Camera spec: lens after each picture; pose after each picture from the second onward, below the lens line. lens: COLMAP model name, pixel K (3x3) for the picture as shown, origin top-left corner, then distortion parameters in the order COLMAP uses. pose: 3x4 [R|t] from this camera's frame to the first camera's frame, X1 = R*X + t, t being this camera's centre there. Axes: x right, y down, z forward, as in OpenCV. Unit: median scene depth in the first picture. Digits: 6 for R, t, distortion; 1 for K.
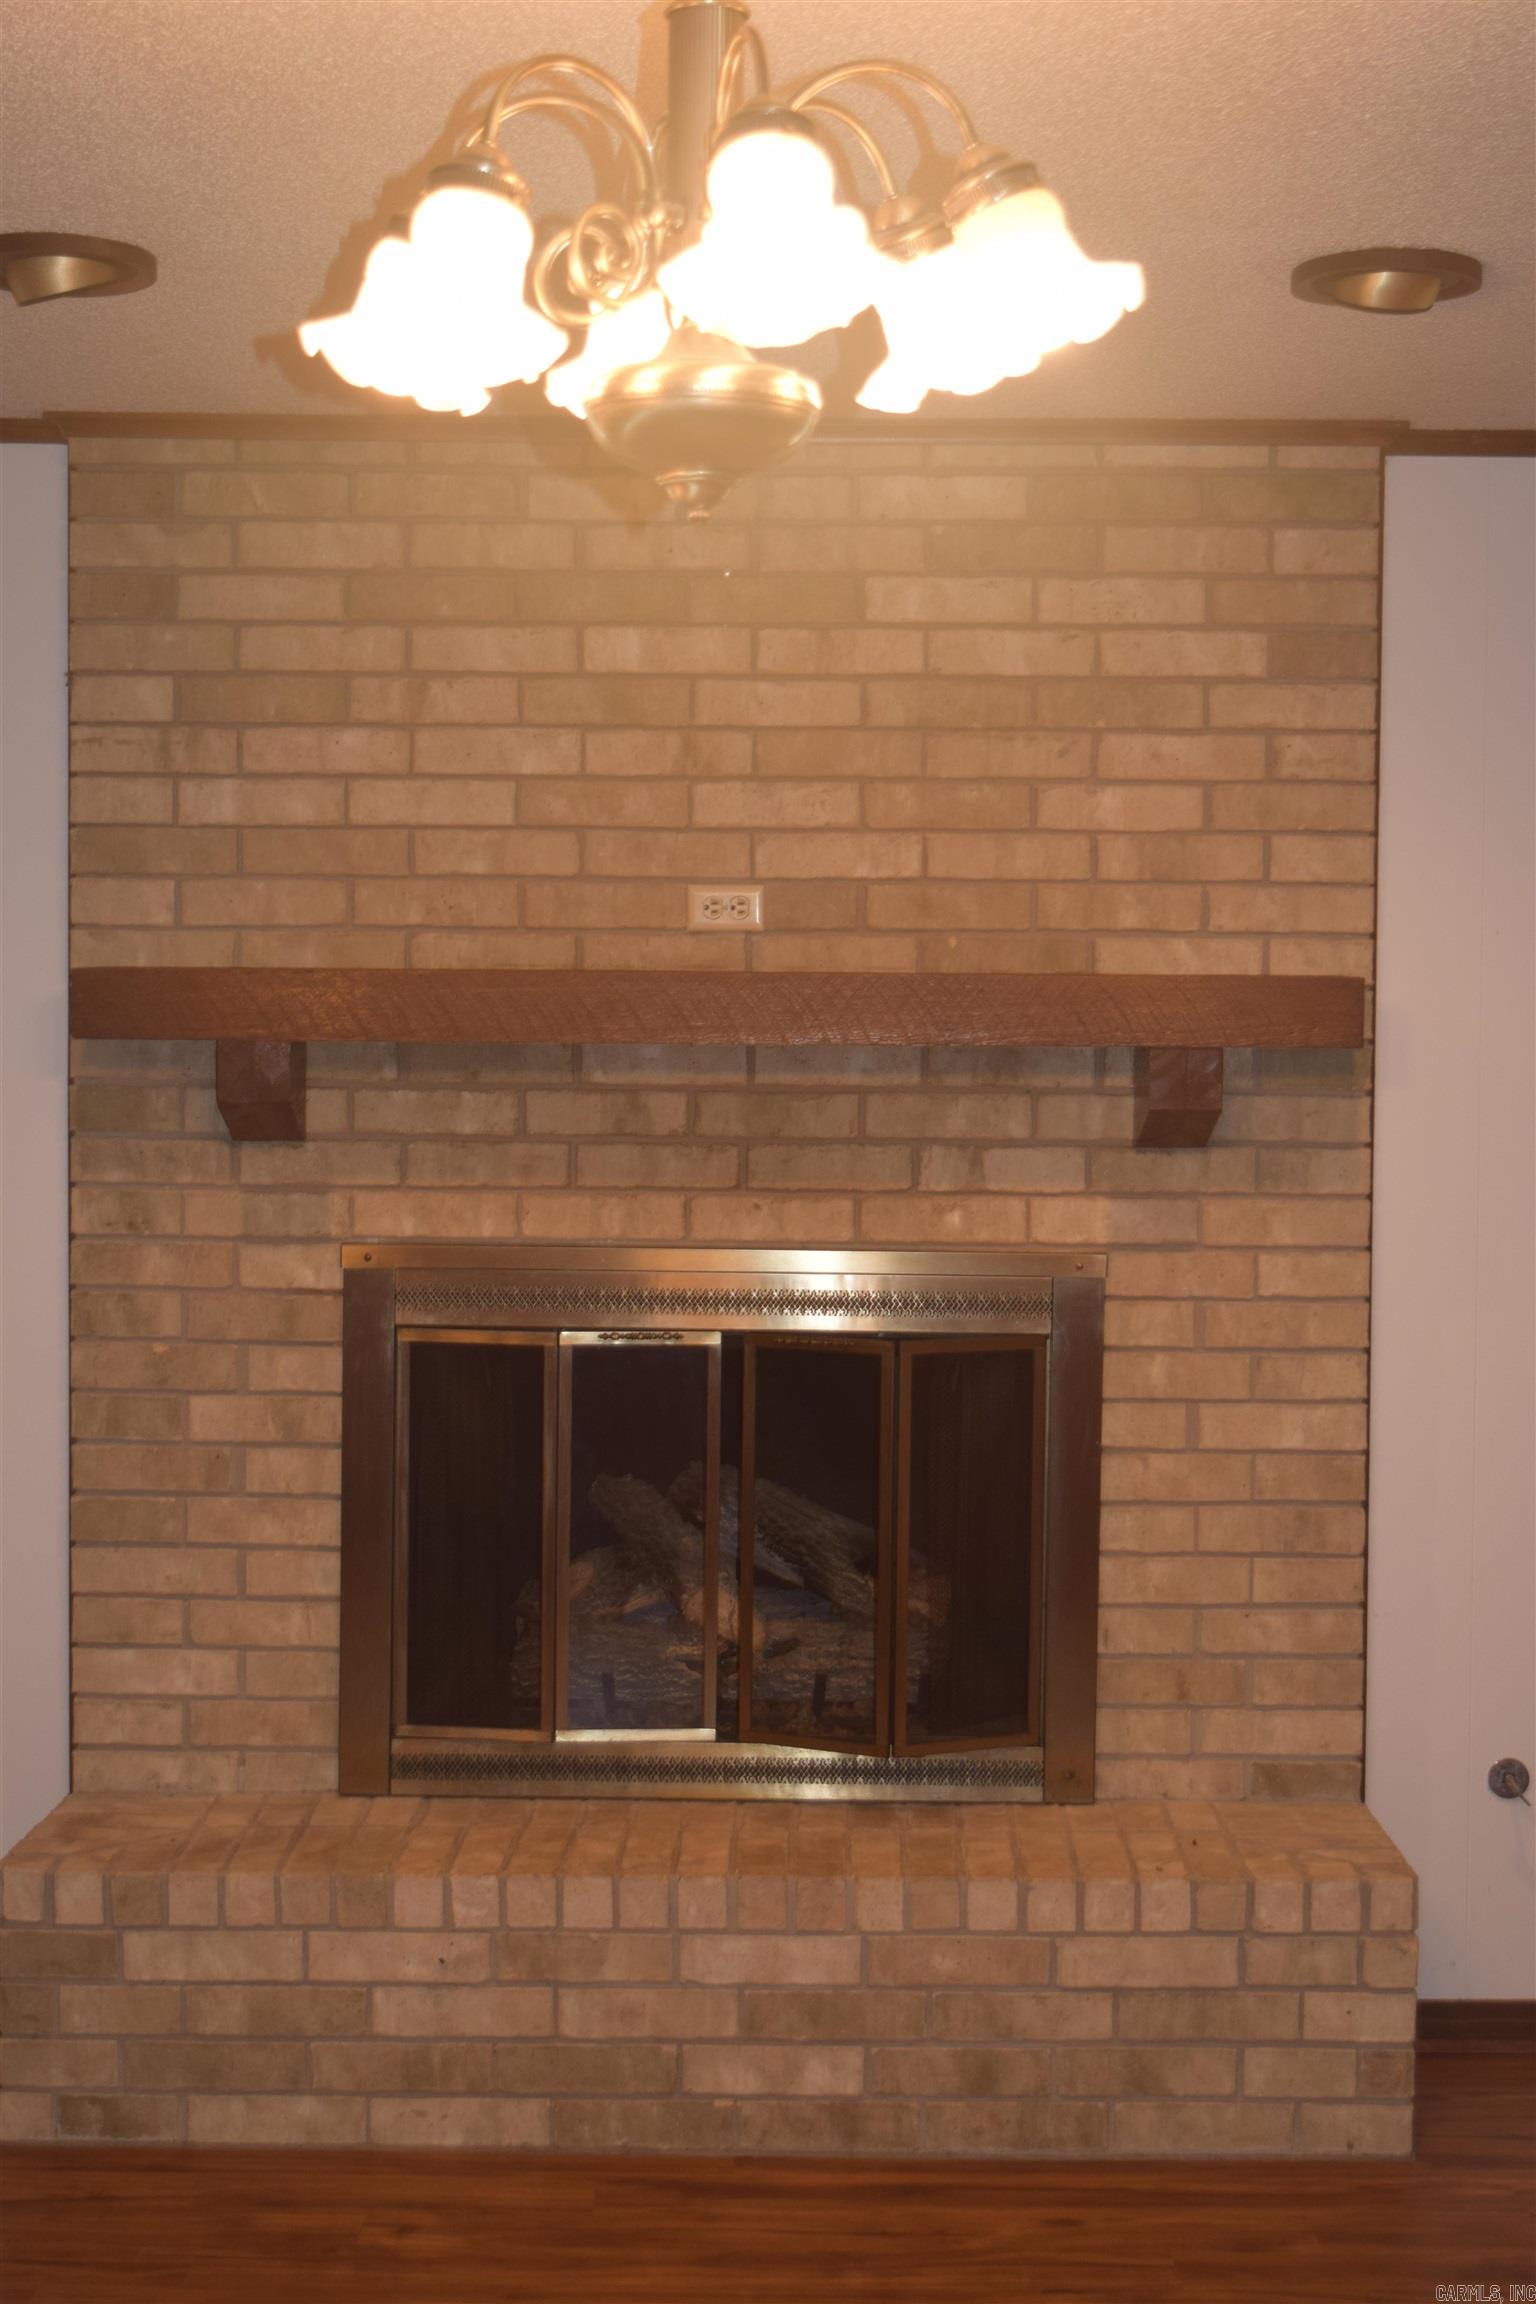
lens RADIAL K [[3308.5, 0, 768.0], [0, 3308.5, 1152.0], [0, 0, 1]] dist [-0.031427, 0.012687]
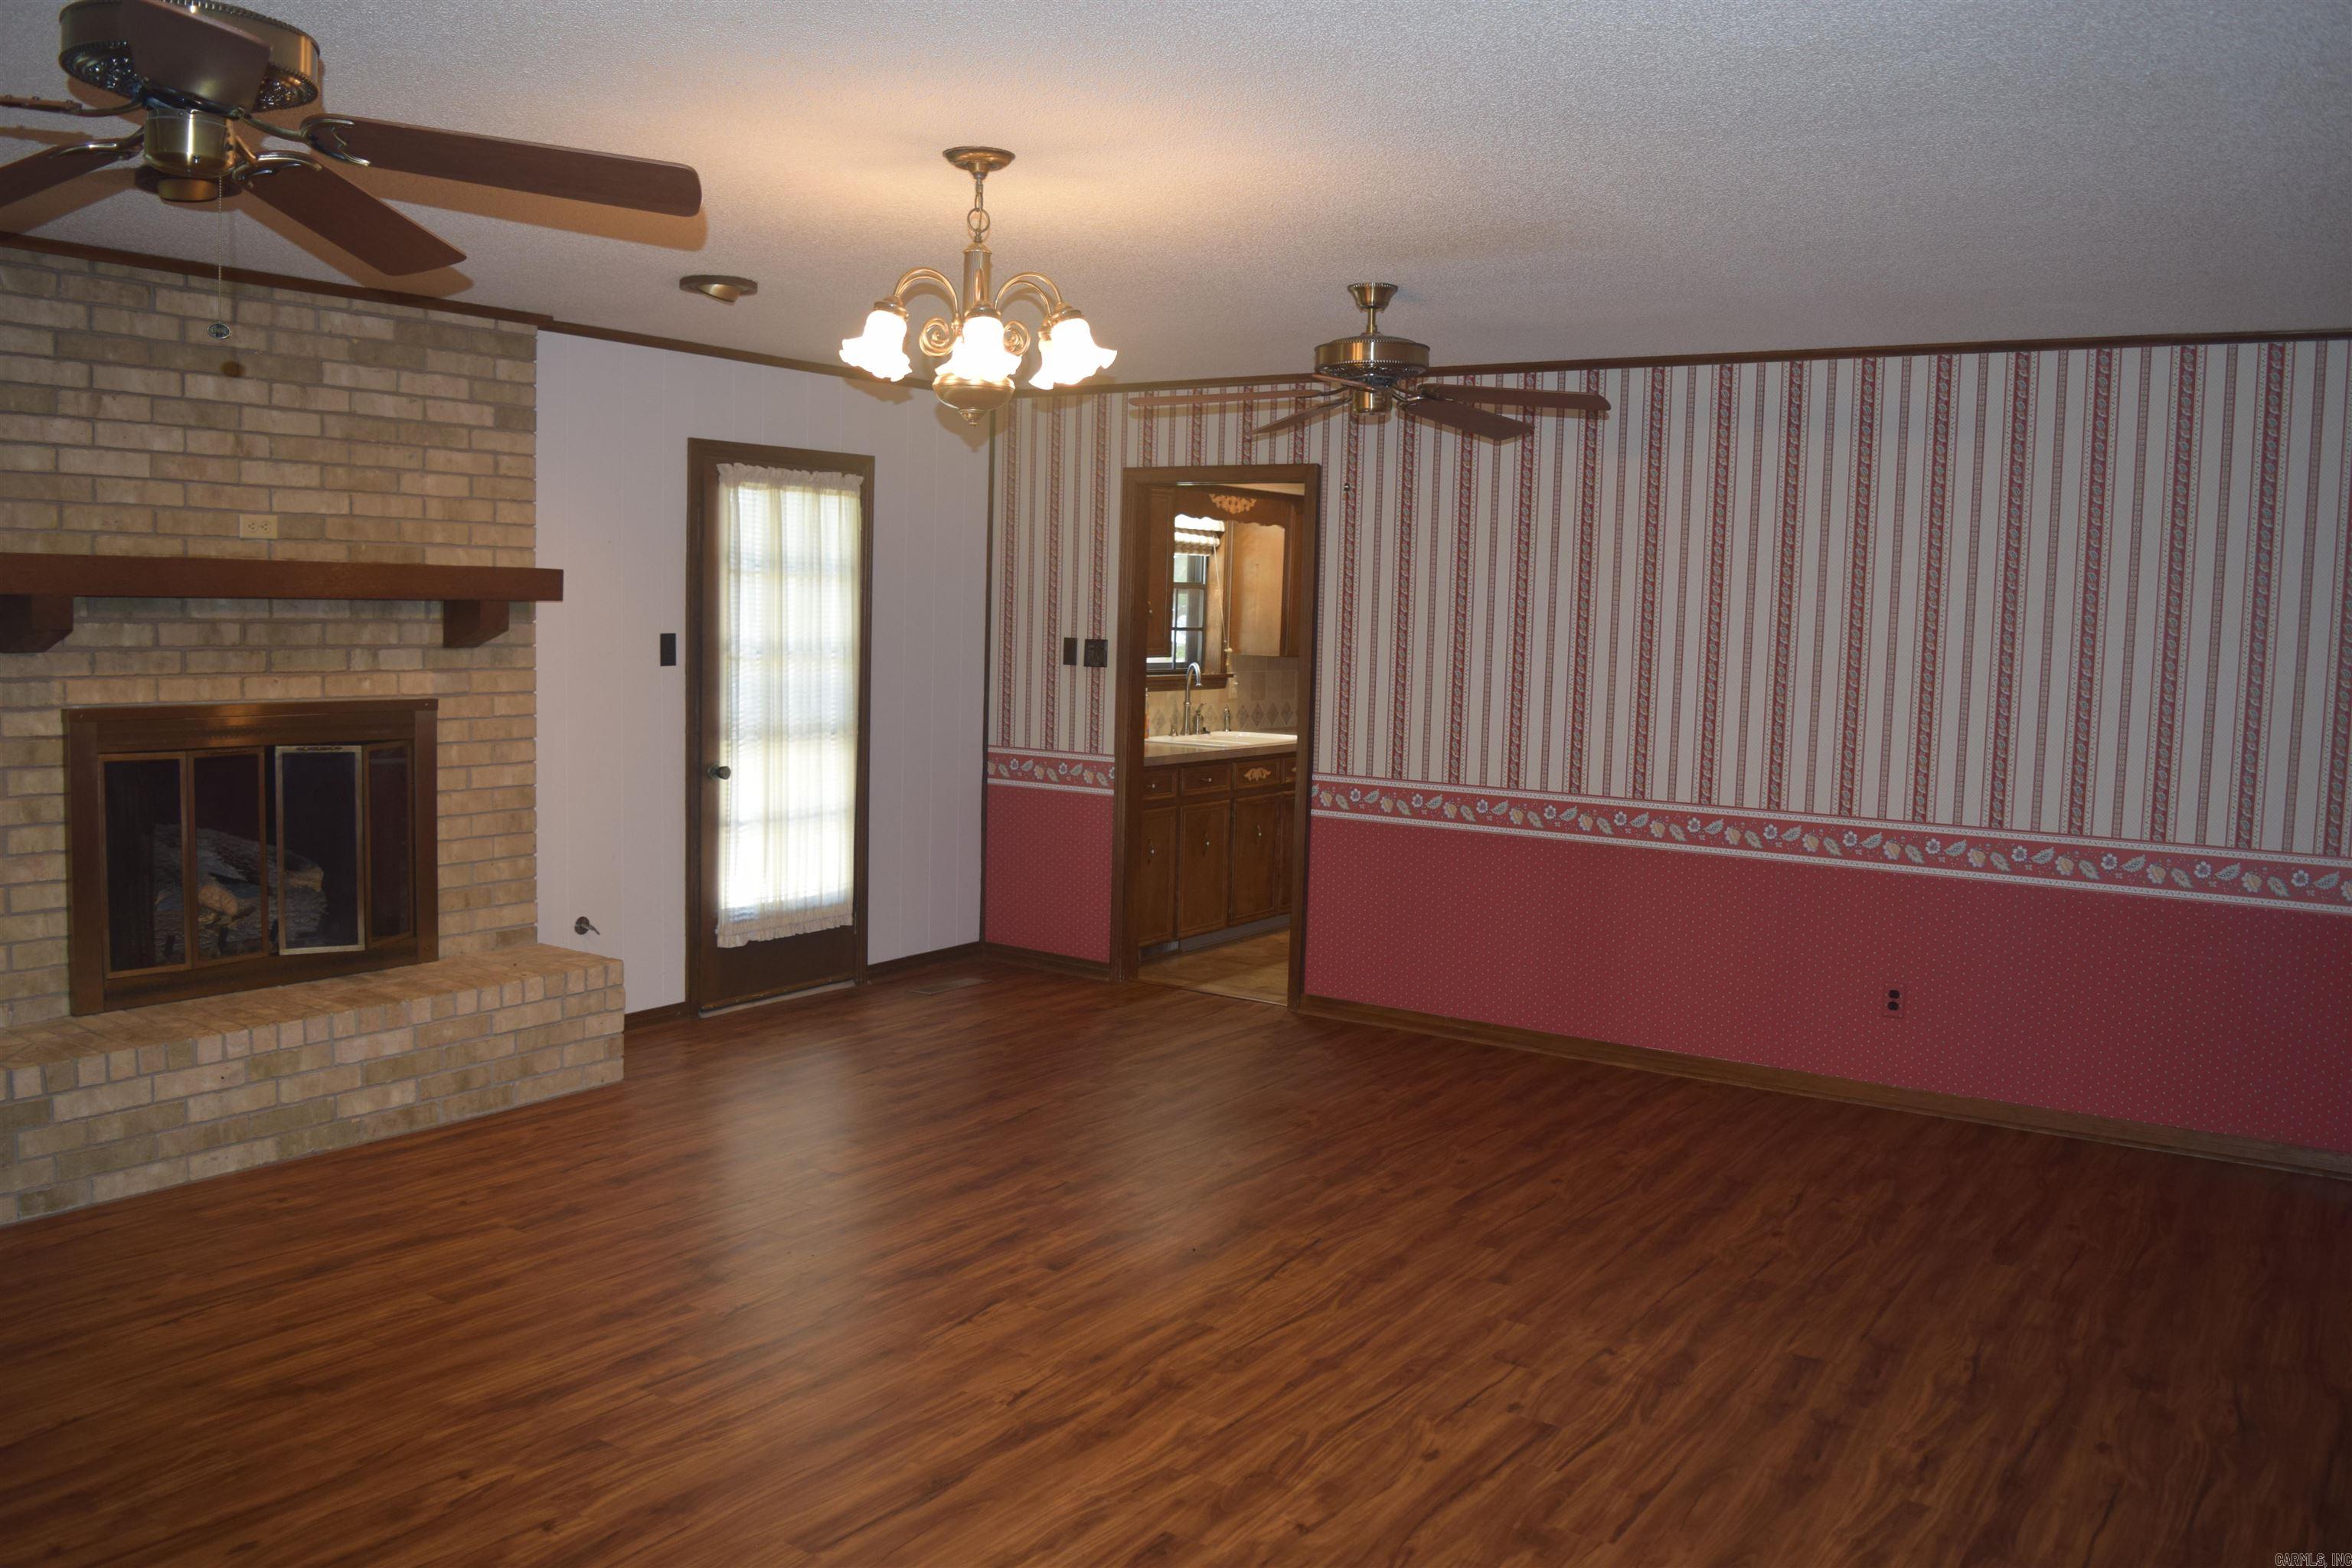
lens RADIAL K [[1860.6, 0, 1176.0], [0, 1860.6, 784.0], [0, 0, 1]] dist [-0.115040, 0.045973]
pose [[0.556391, -0.072594, 0.827743, -0.598692], [0.011254, 0.996743, 0.079851, -0.002510], [-0.830844, -0.035113, 0.555396, -0.034678]]
